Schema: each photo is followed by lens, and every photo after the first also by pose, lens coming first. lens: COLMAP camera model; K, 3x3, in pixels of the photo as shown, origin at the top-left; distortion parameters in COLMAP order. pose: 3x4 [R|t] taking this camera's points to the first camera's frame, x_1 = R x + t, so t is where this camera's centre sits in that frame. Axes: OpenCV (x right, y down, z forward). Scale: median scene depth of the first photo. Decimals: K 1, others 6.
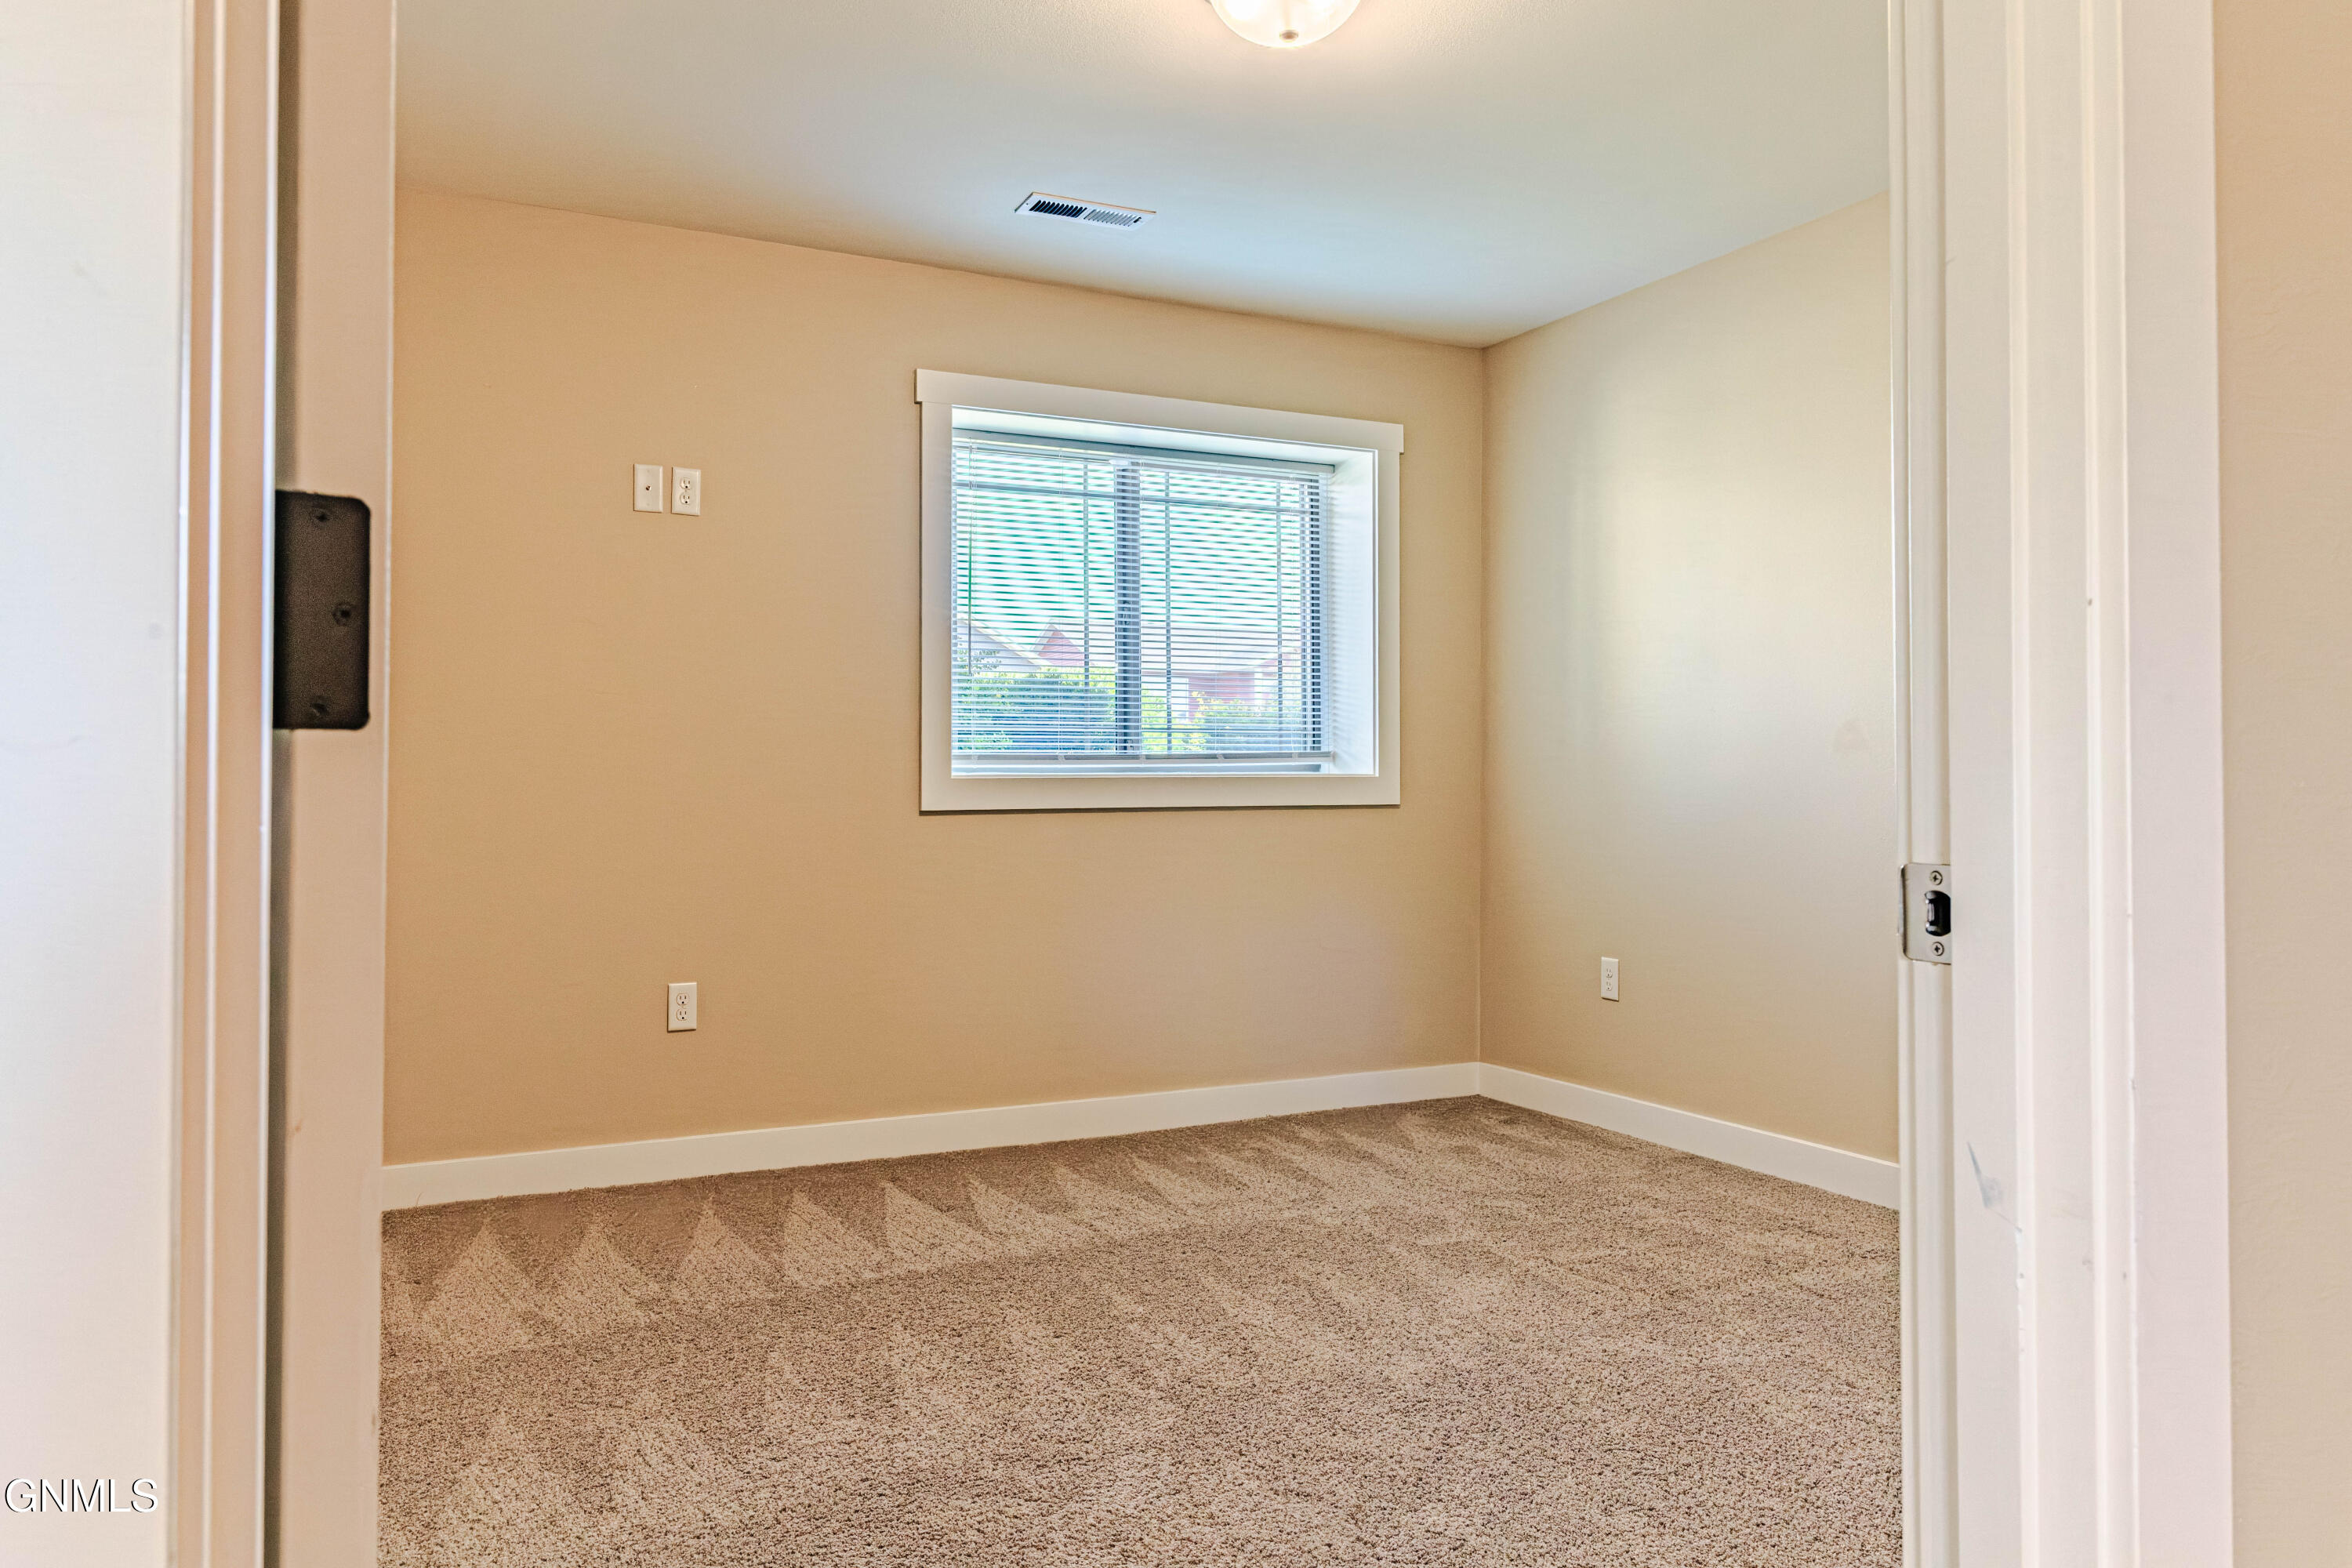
lens RADIAL K [[1635.1, 0, 1185.2], [0, 1635.1, 767.8], [0, 0, 1]] dist [0.001596, 0.002608]
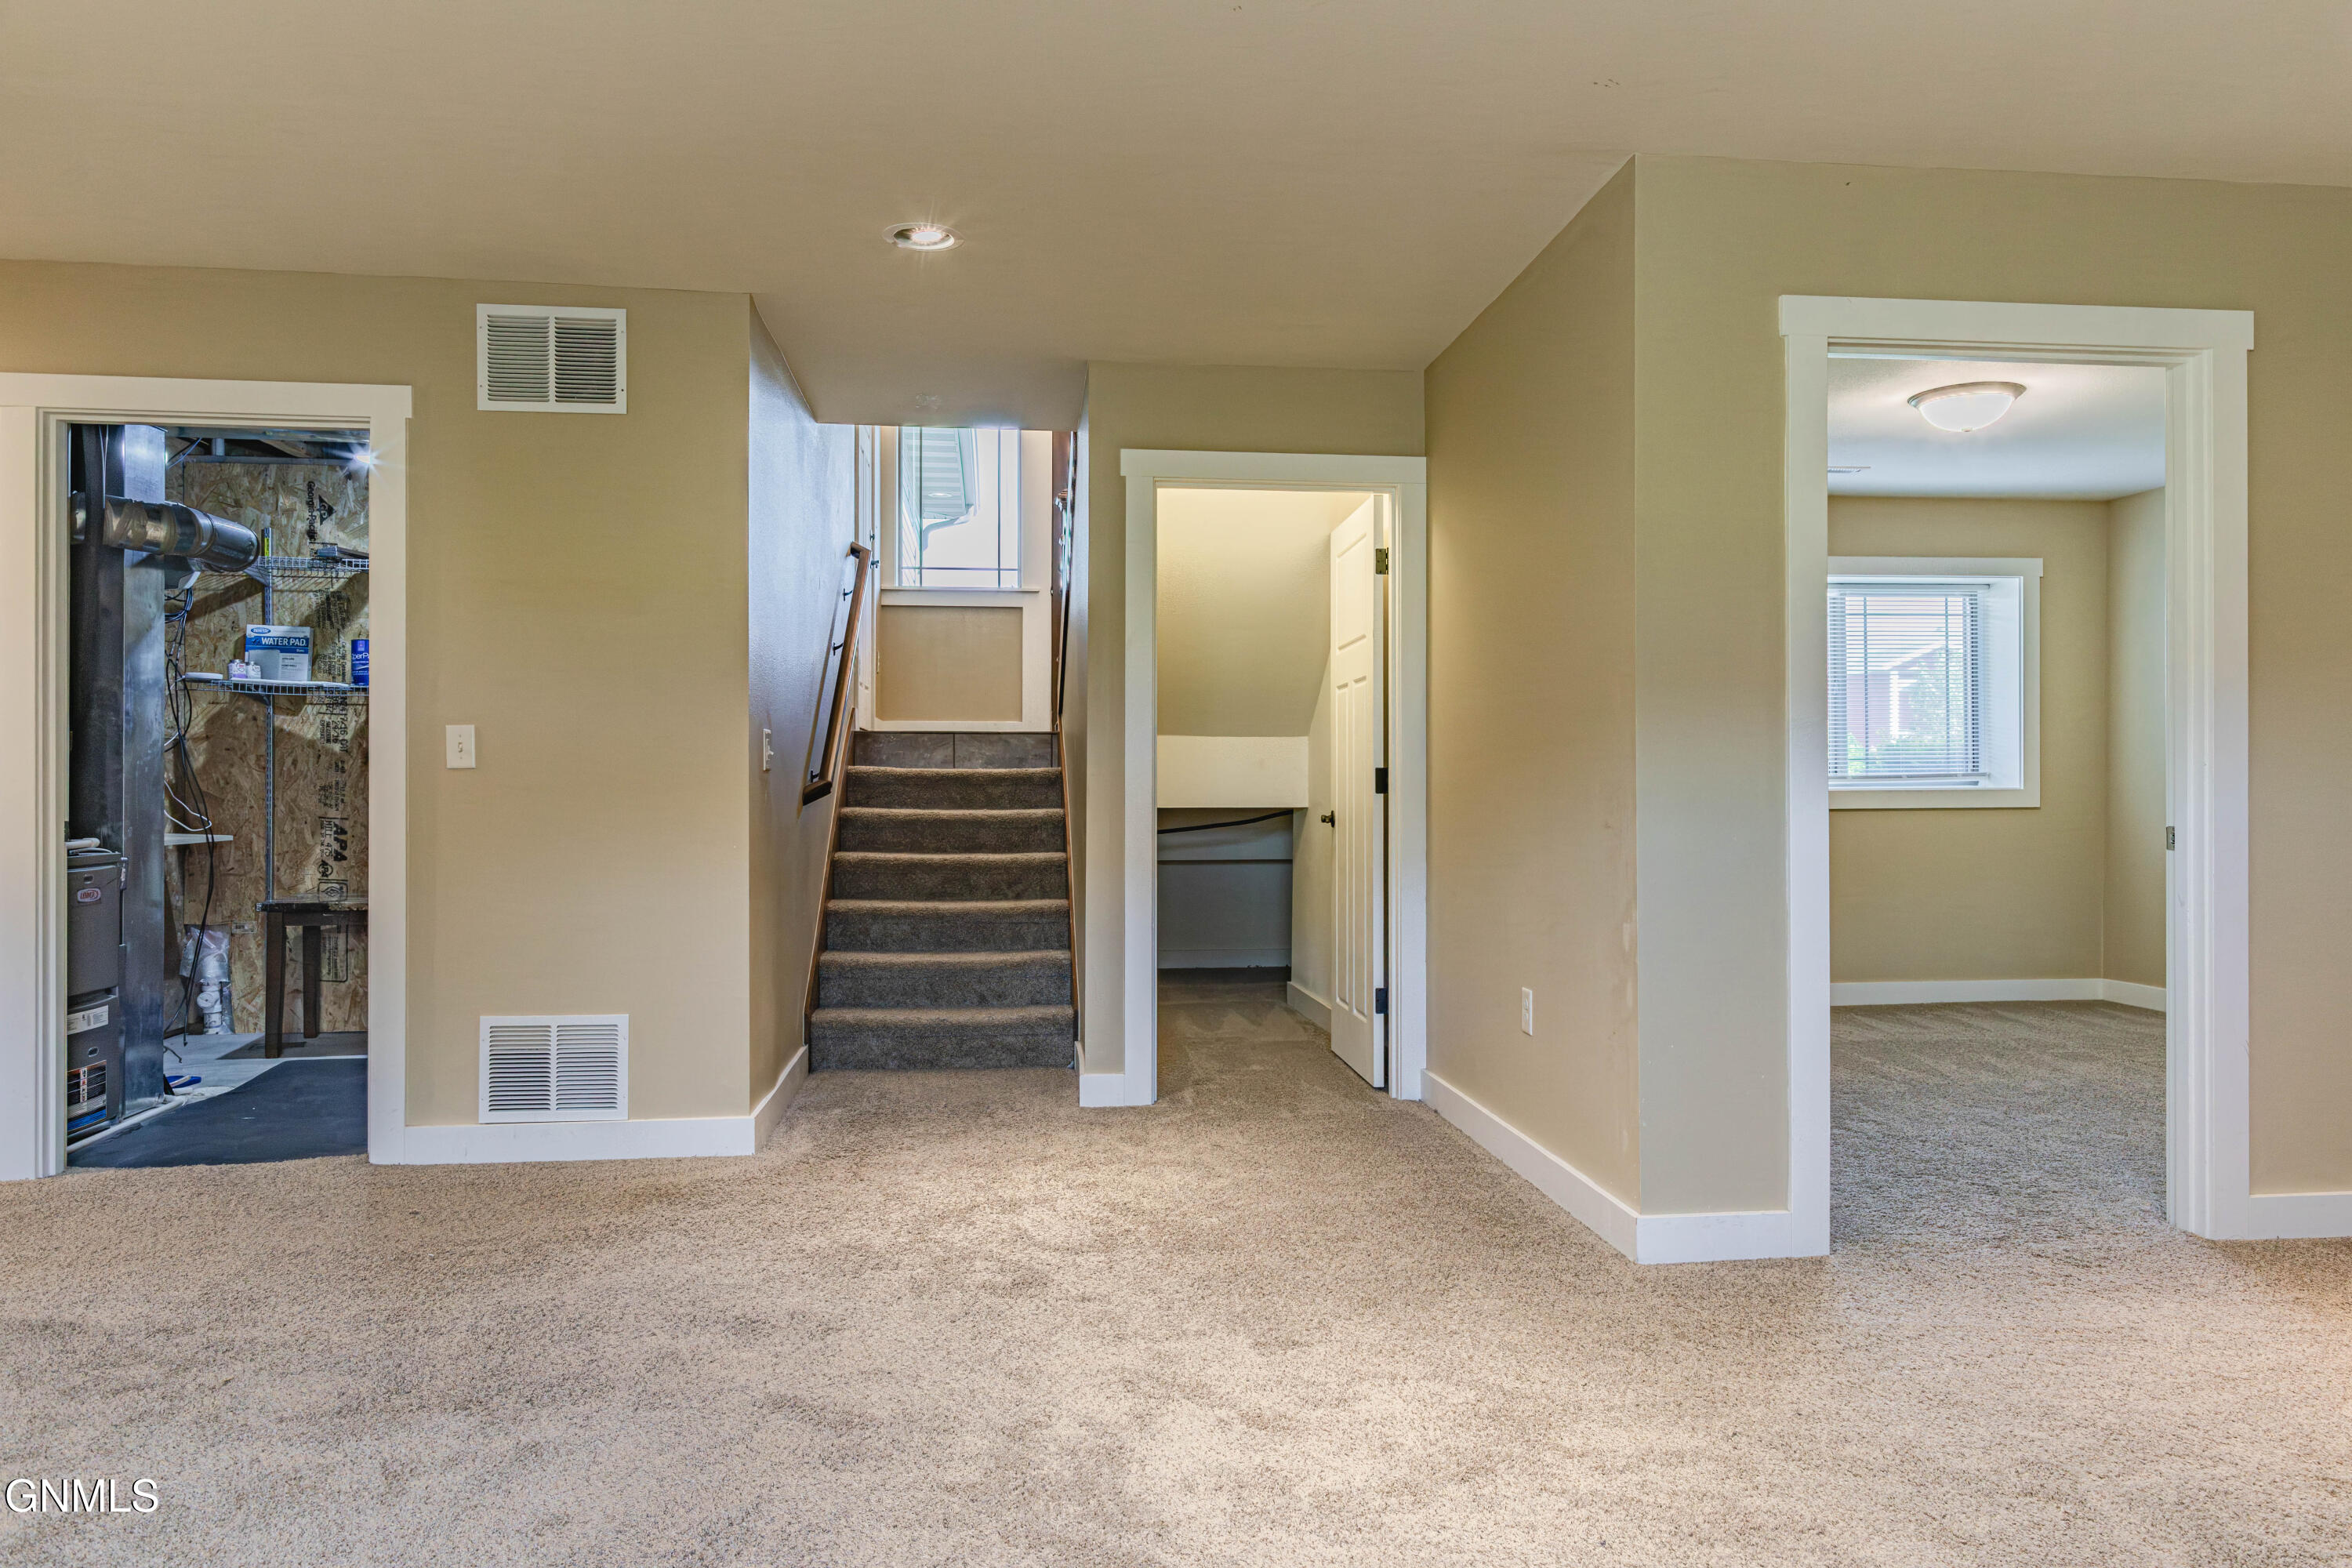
lens RADIAL K [[1558.7, 0, 1091.2], [0, 1558.7, 782.4], [0, 0, 1]] dist [0.031747, 0.001299]
pose [[0.910762, -0.003599, -0.412916, -0.066588], [0.006702, 0.999959, 0.006066, -0.015830], [0.412878, -0.008292, 0.910749, -0.695838]]
